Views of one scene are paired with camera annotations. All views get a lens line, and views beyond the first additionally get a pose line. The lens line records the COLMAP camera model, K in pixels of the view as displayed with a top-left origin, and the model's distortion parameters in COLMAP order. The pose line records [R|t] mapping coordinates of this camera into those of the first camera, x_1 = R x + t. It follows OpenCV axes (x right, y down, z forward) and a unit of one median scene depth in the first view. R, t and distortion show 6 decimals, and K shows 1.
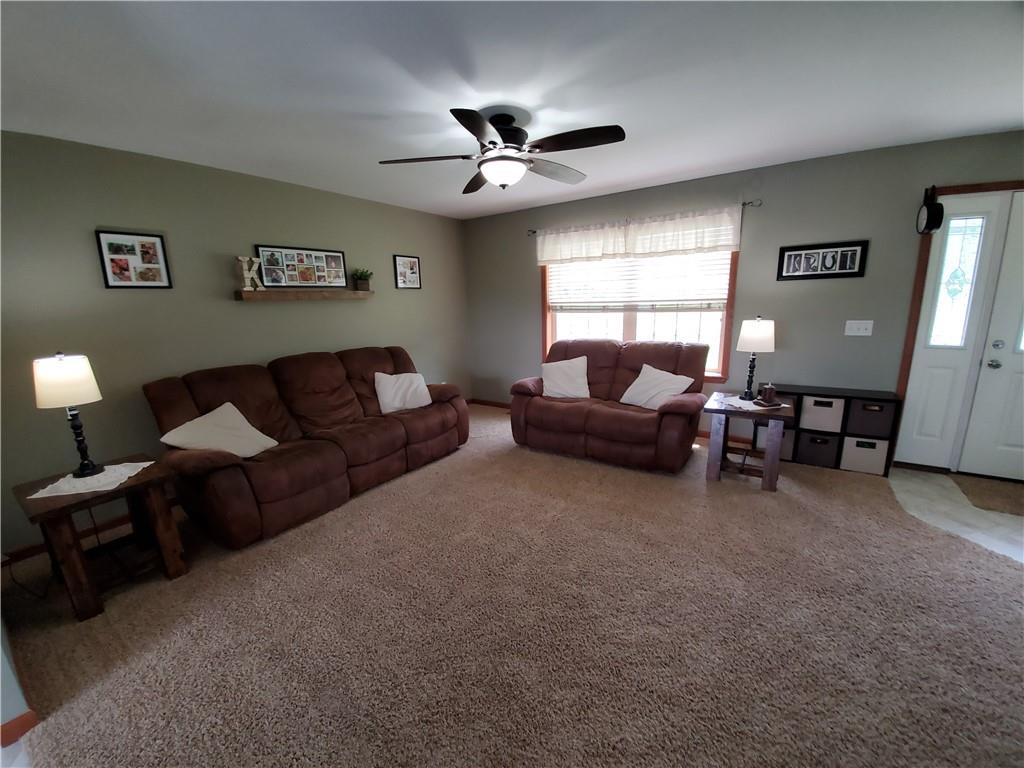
lens RADIAL K [[402.2, 0, 510.3], [0, 402.2, 389.4], [0, 0, 1]] dist [-0.025427, -0.000323]
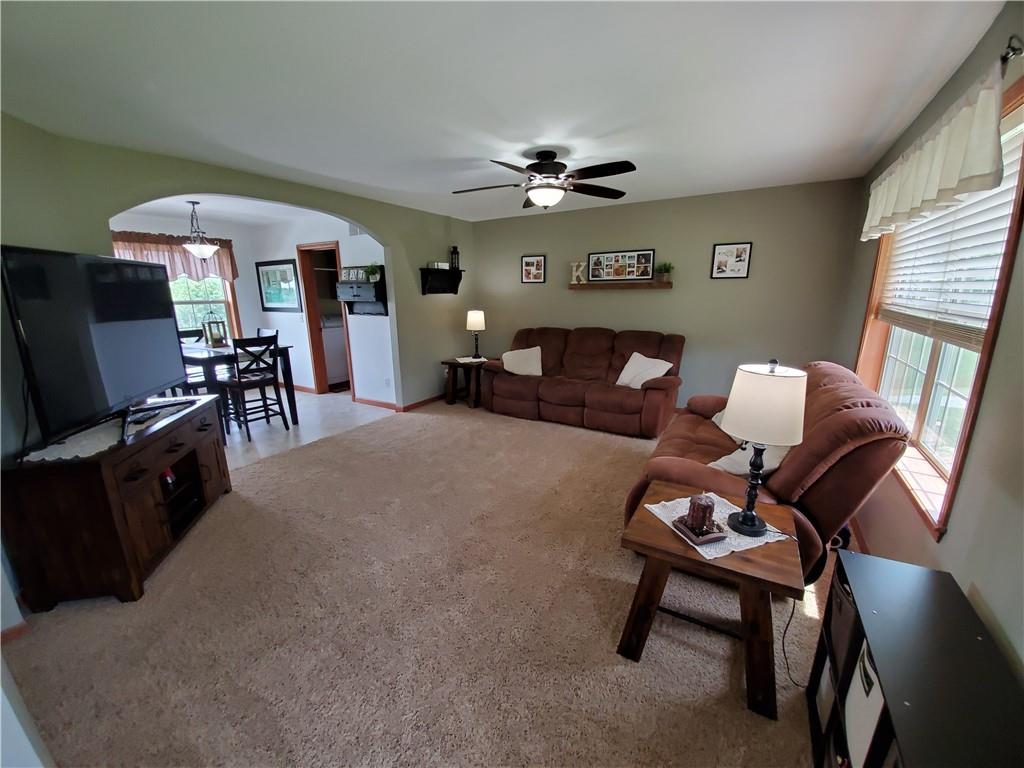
lens RADIAL K [[405.2, 0, 512.0], [0, 405.2, 384.0], [0, 0, 1]] dist [0.000418, 0.000045]
pose [[0.056205, 0.250921, -0.966374, 1.045366], [-0.206108, 0.949972, 0.234675, -0.199805], [0.976914, 0.185988, 0.105110, 0.668574]]
